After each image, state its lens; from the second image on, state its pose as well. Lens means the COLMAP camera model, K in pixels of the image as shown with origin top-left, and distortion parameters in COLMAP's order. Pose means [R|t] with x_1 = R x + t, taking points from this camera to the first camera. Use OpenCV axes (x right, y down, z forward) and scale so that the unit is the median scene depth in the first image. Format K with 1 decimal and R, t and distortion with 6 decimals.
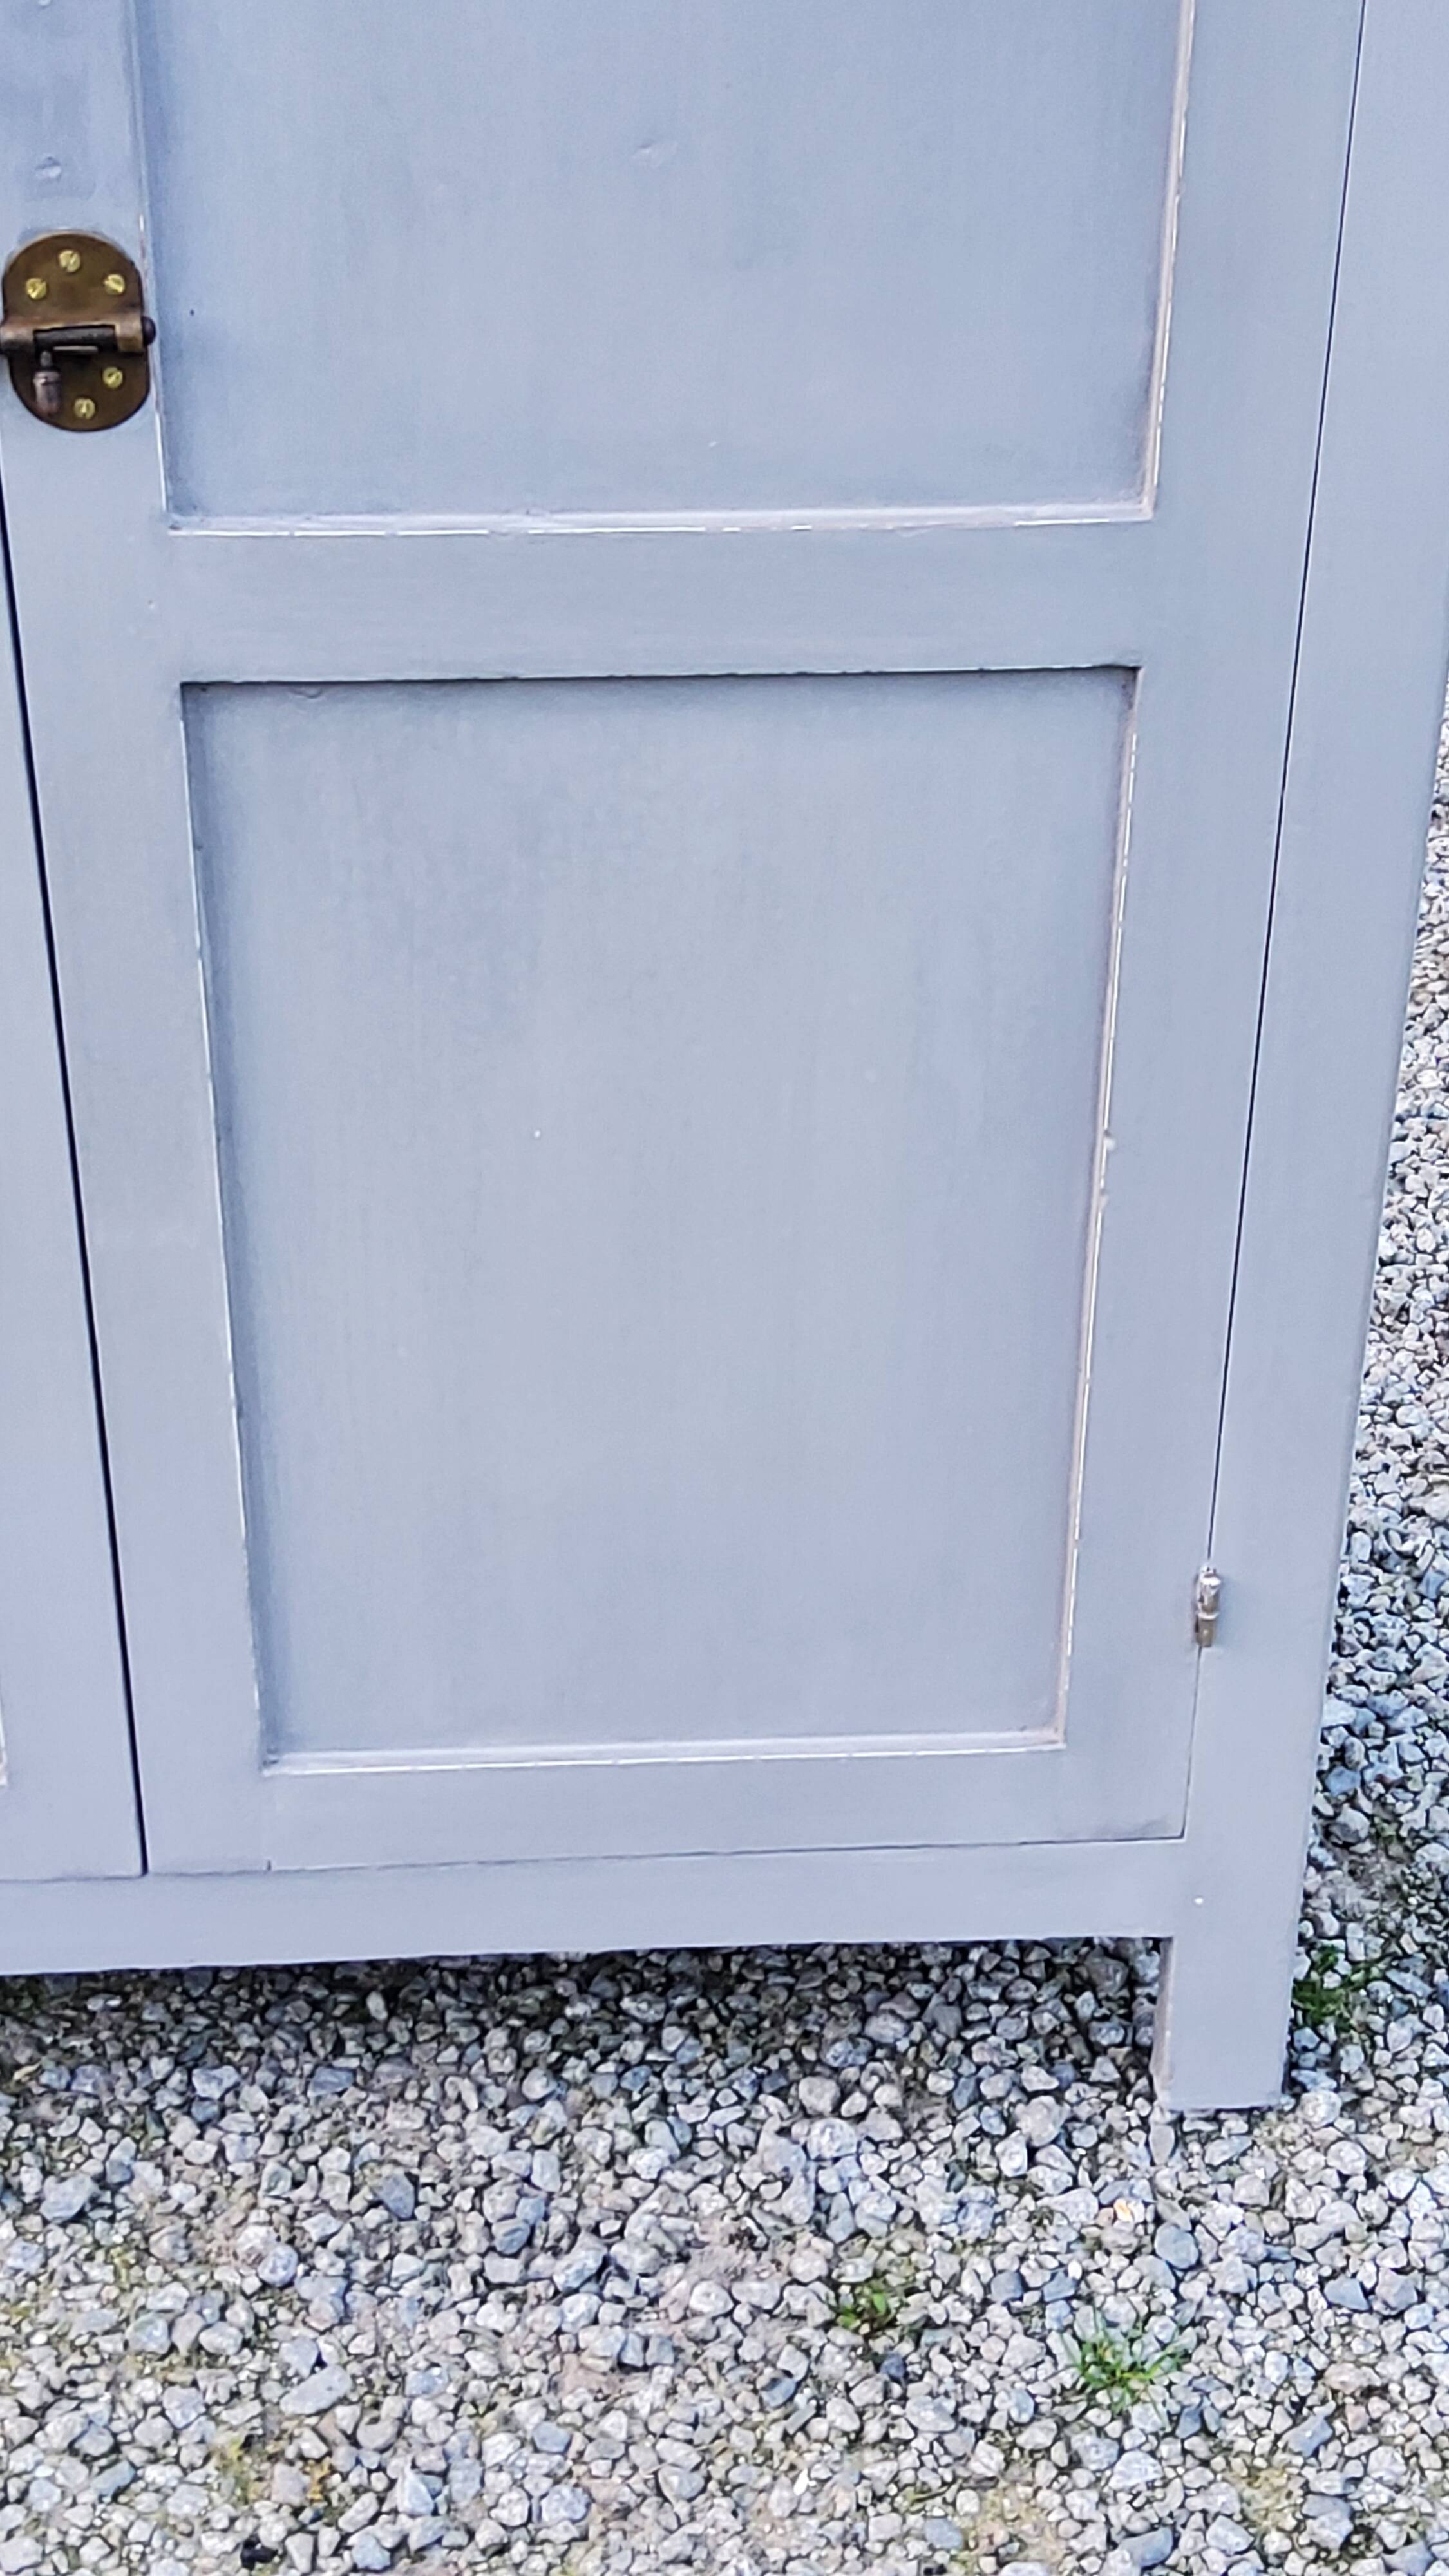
lens RADIAL K [[3902.5, 0, 756.6], [0, 3902.5, 1281.6], [0, 0, 1]] dist [0.099240, 0.000000]
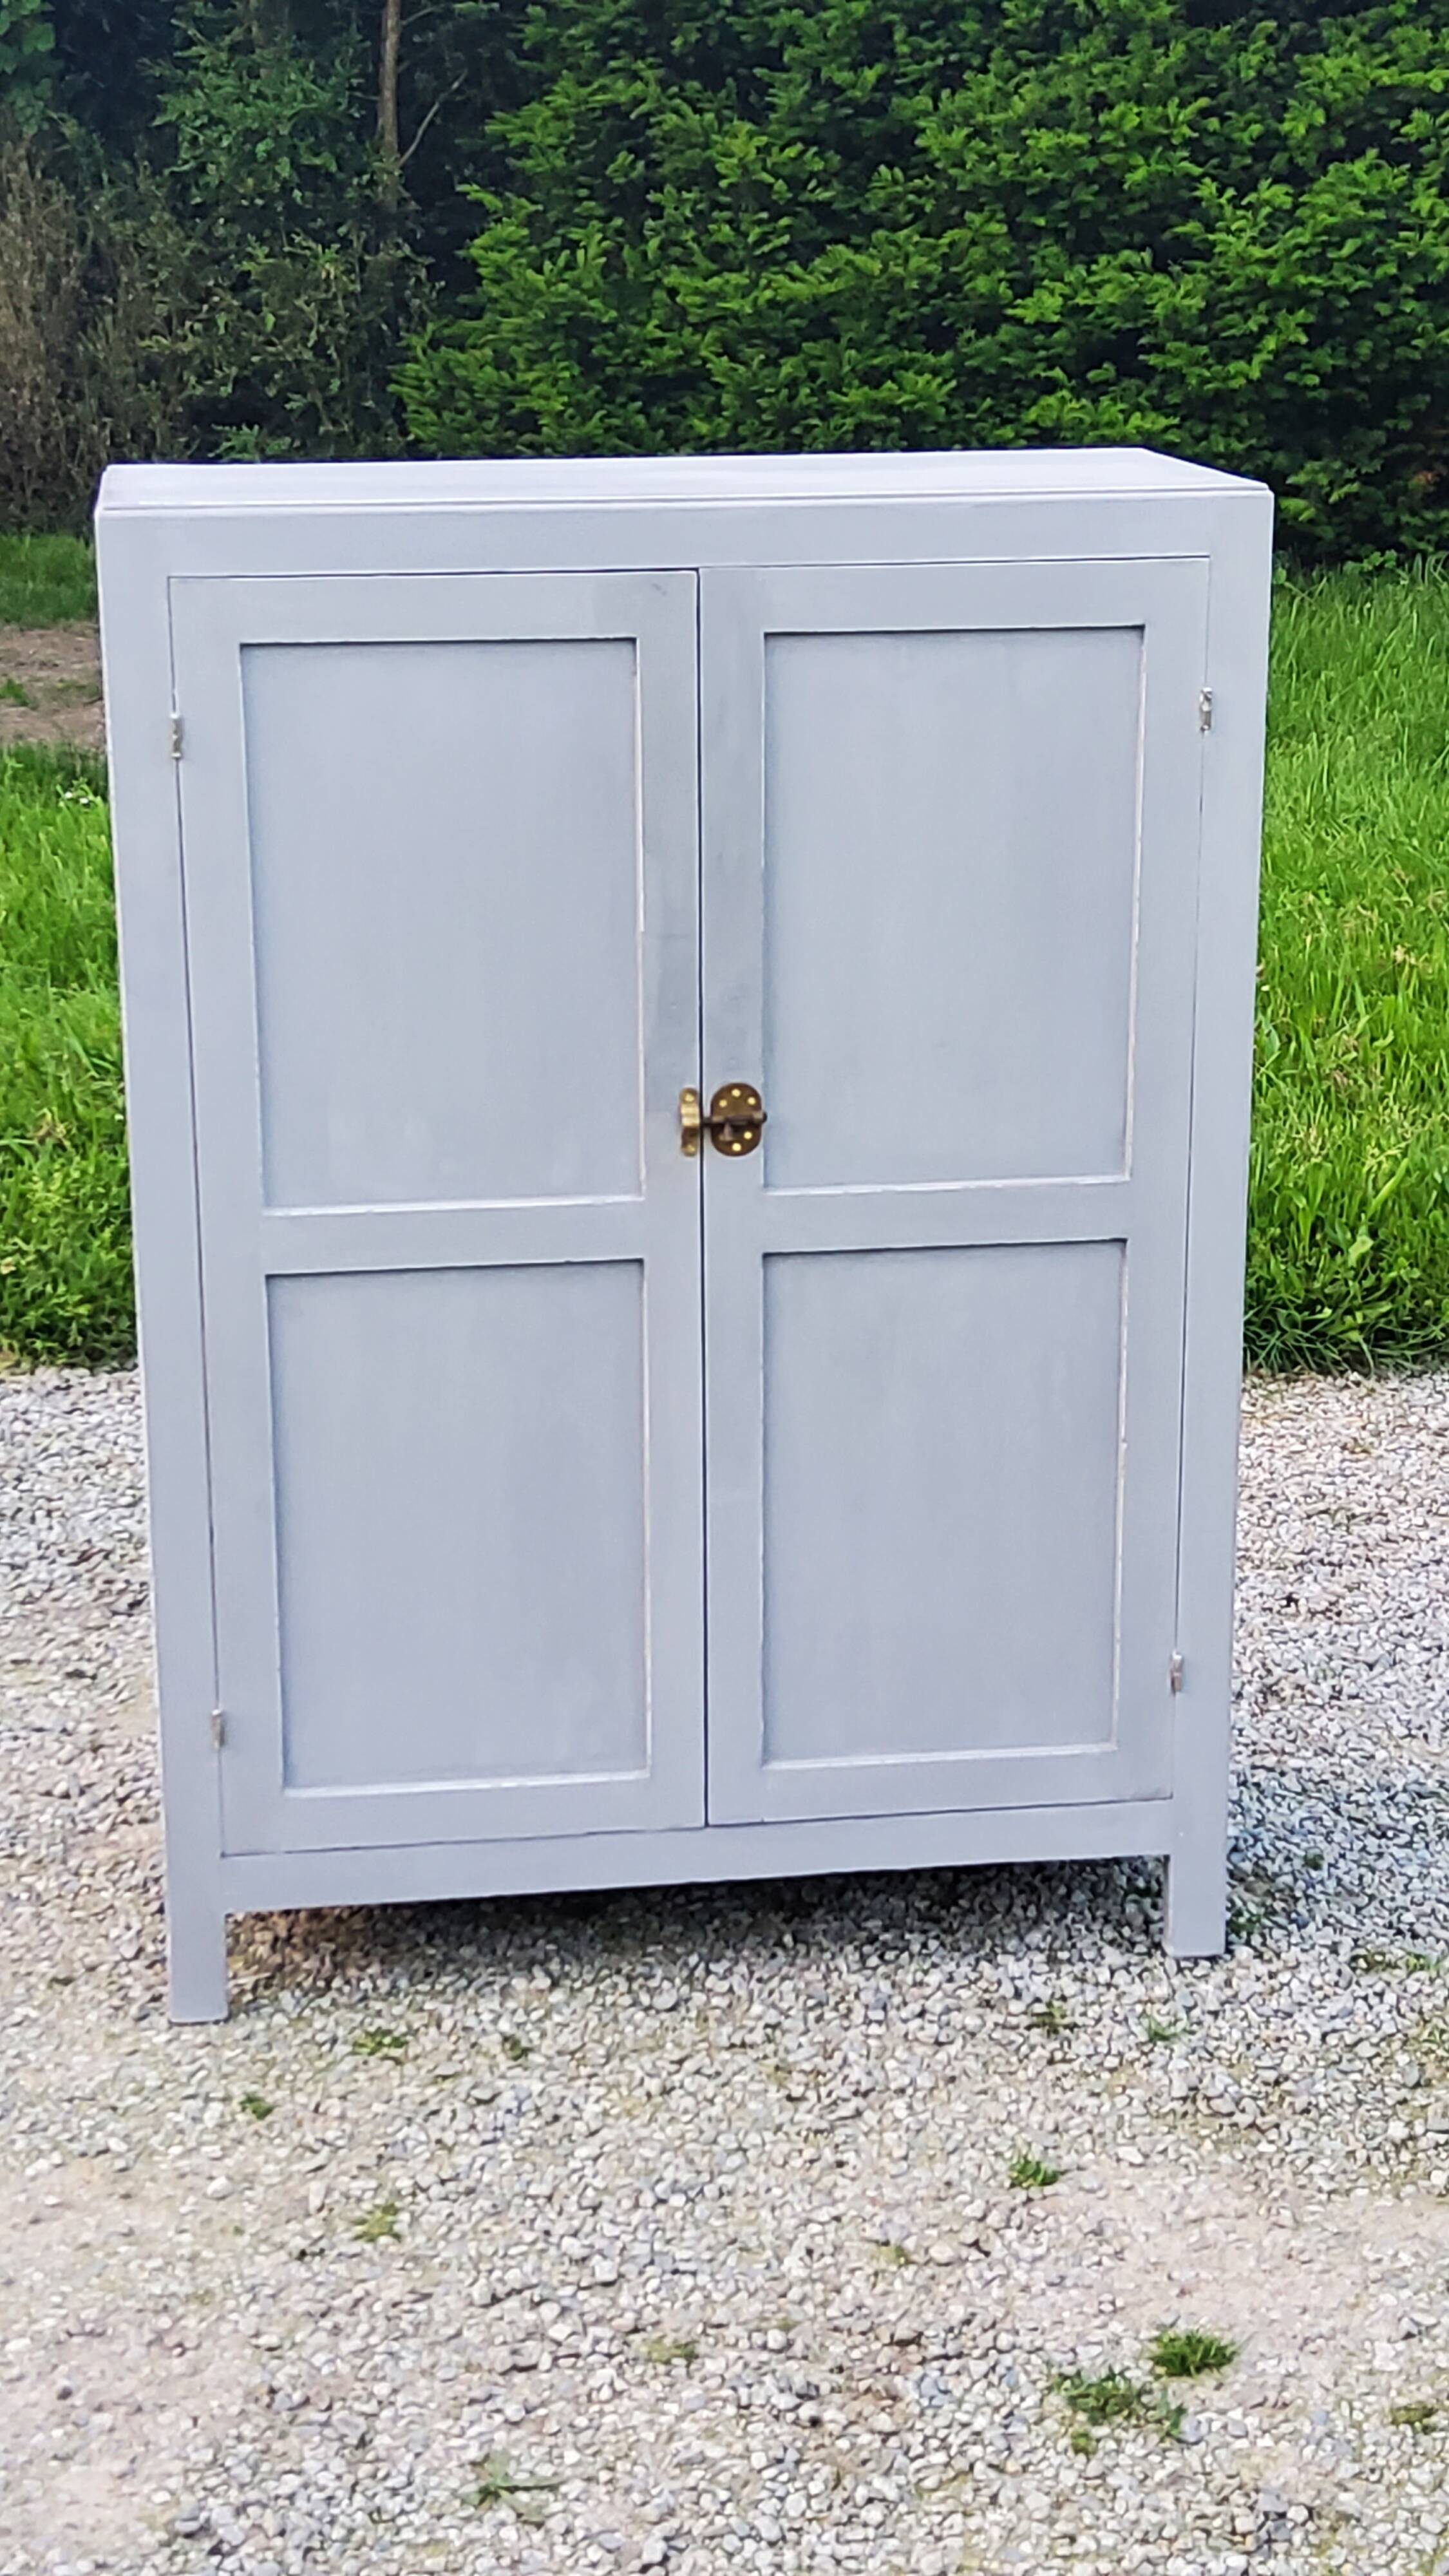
lens RADIAL K [[3902.5, 0, 763.5], [0, 3902.5, 1207.5], [0, 0, 1]] dist [0.099240, 0.000000]
pose [[0.996465, -0.032870, 0.077318, -0.277735], [0.055963, 0.946086, -0.319045, 0.515943], [-0.062662, 0.322244, 0.944581, -1.162793]]
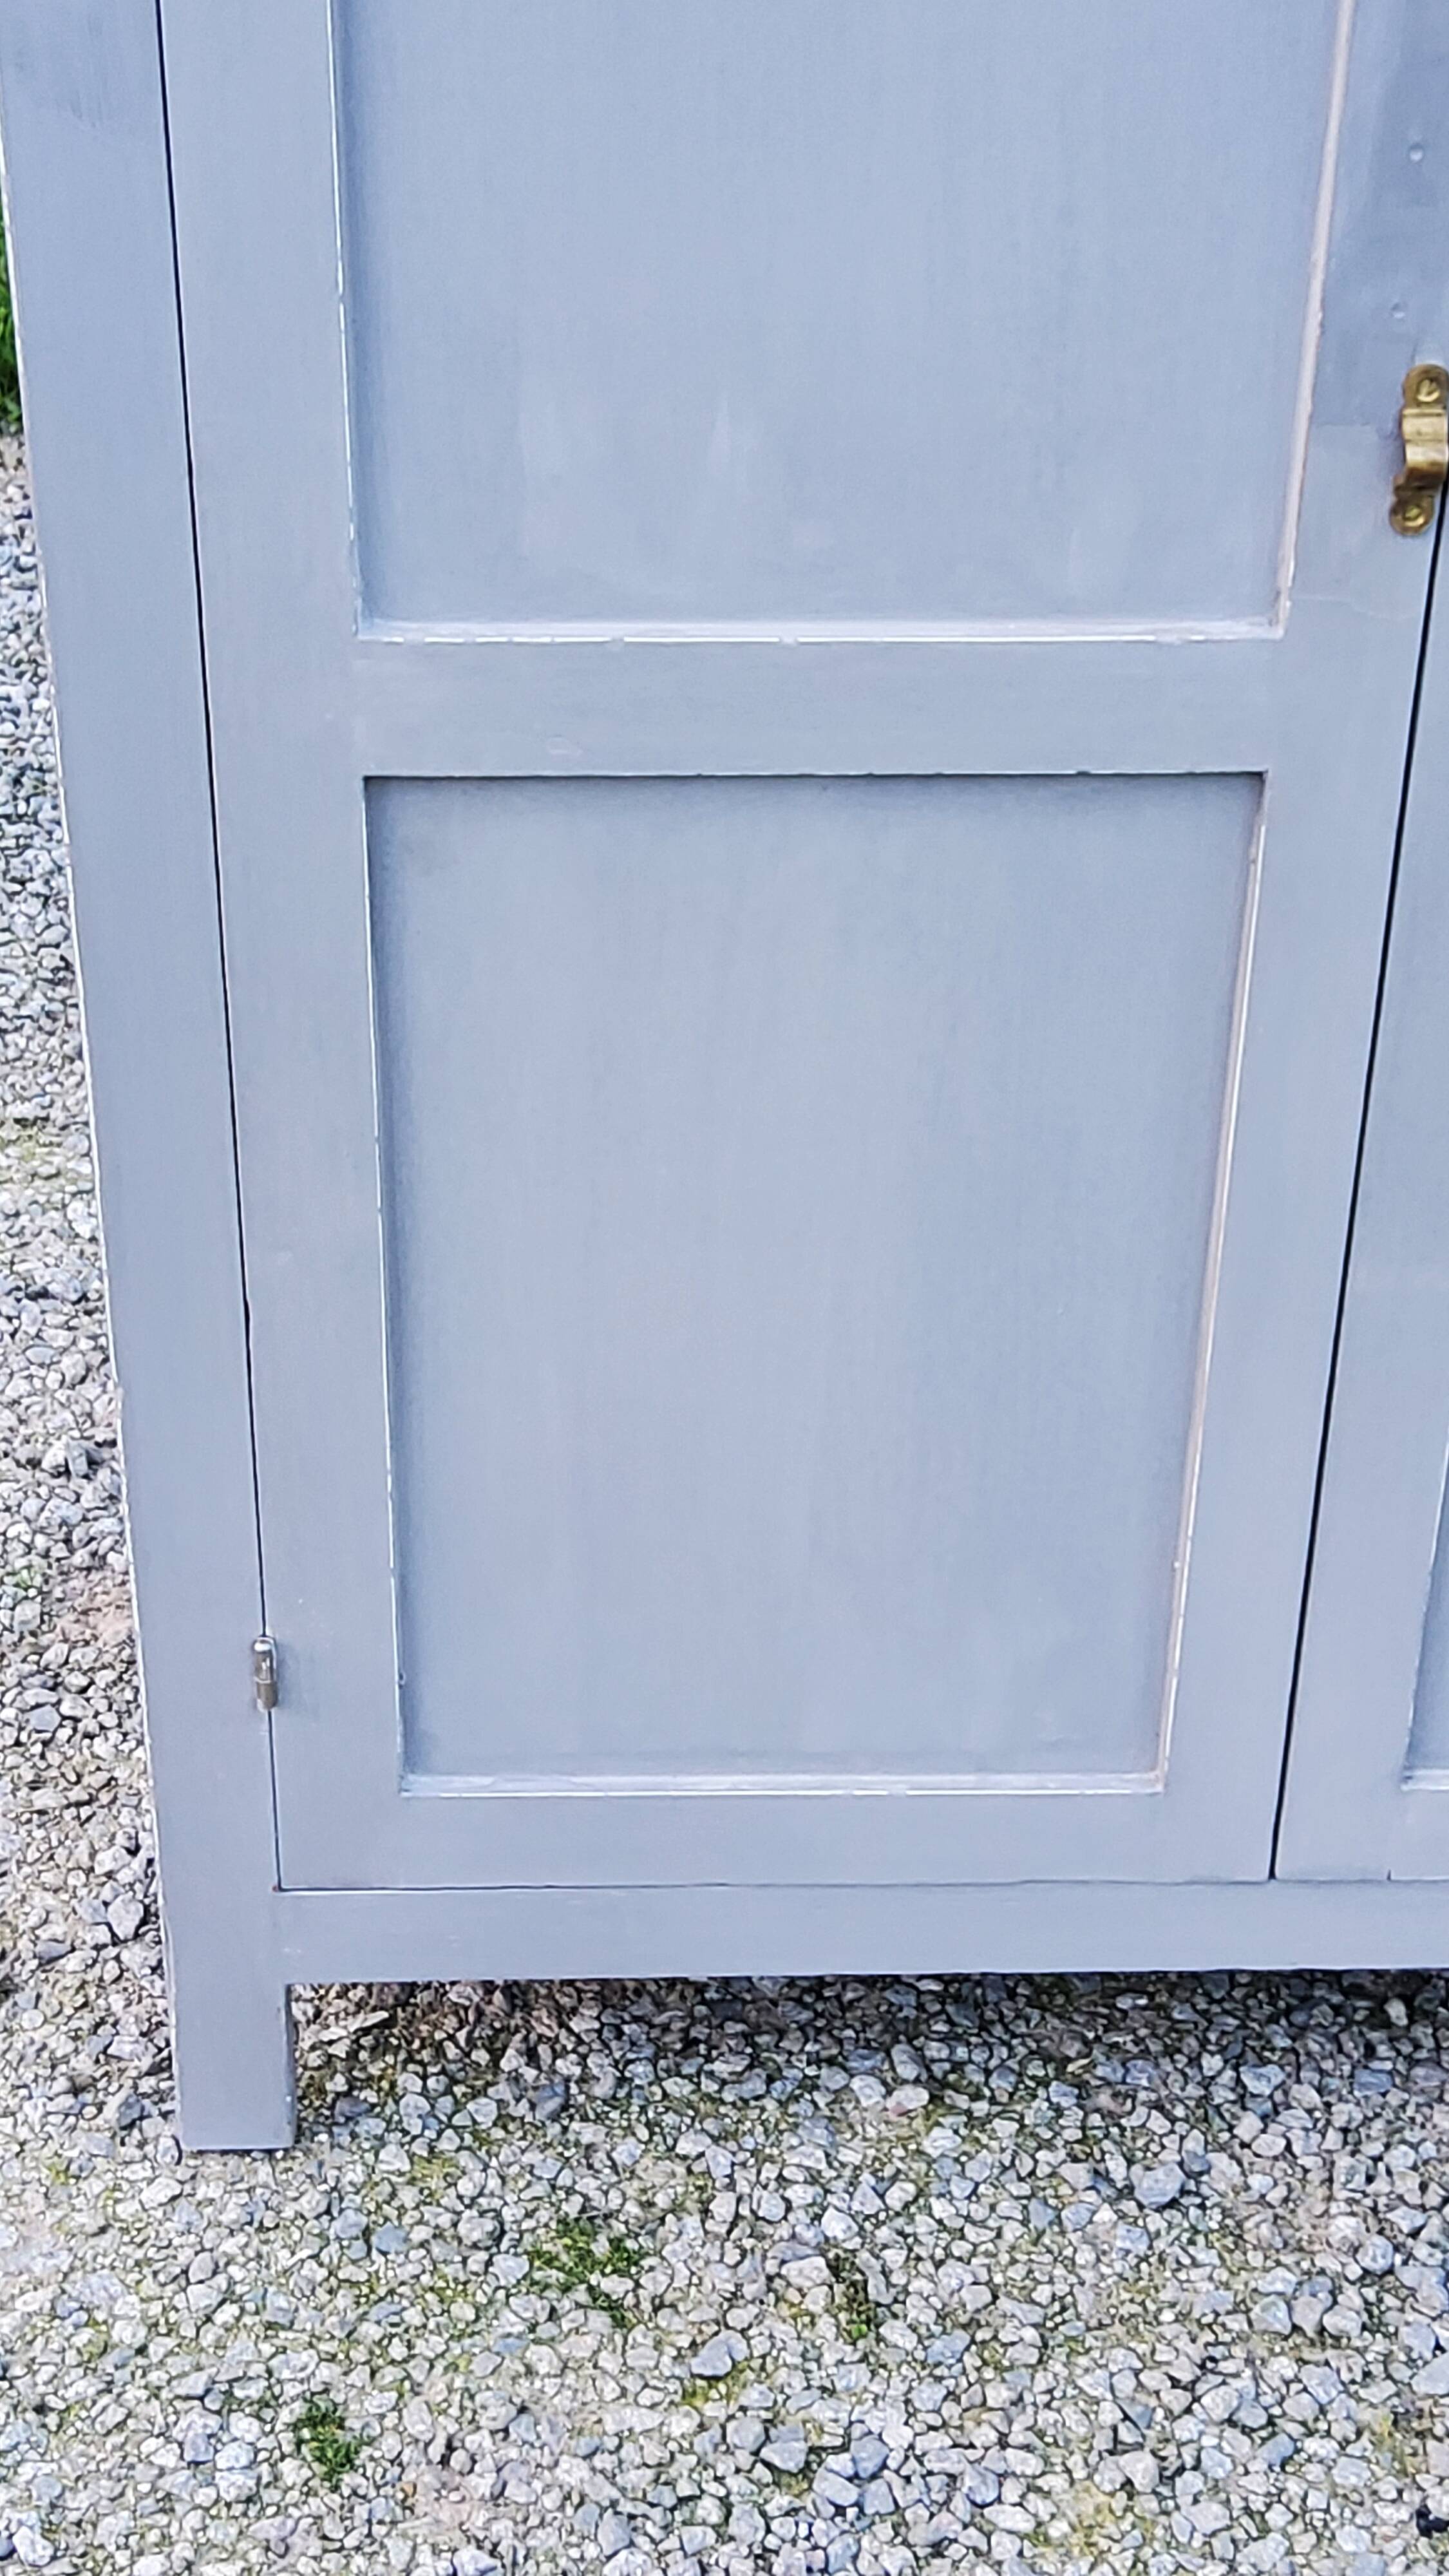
lens RADIAL K [[3902.5, 0, 734.9], [0, 3902.5, 1273.1], [0, 0, 1]] dist [0.099240, 0.000000]
pose [[0.999797, 0.017015, -0.010822, -0.288066], [-0.017119, 0.999807, -0.009598, -0.000405], [0.010657, 0.009781, 0.999895, -0.062336]]
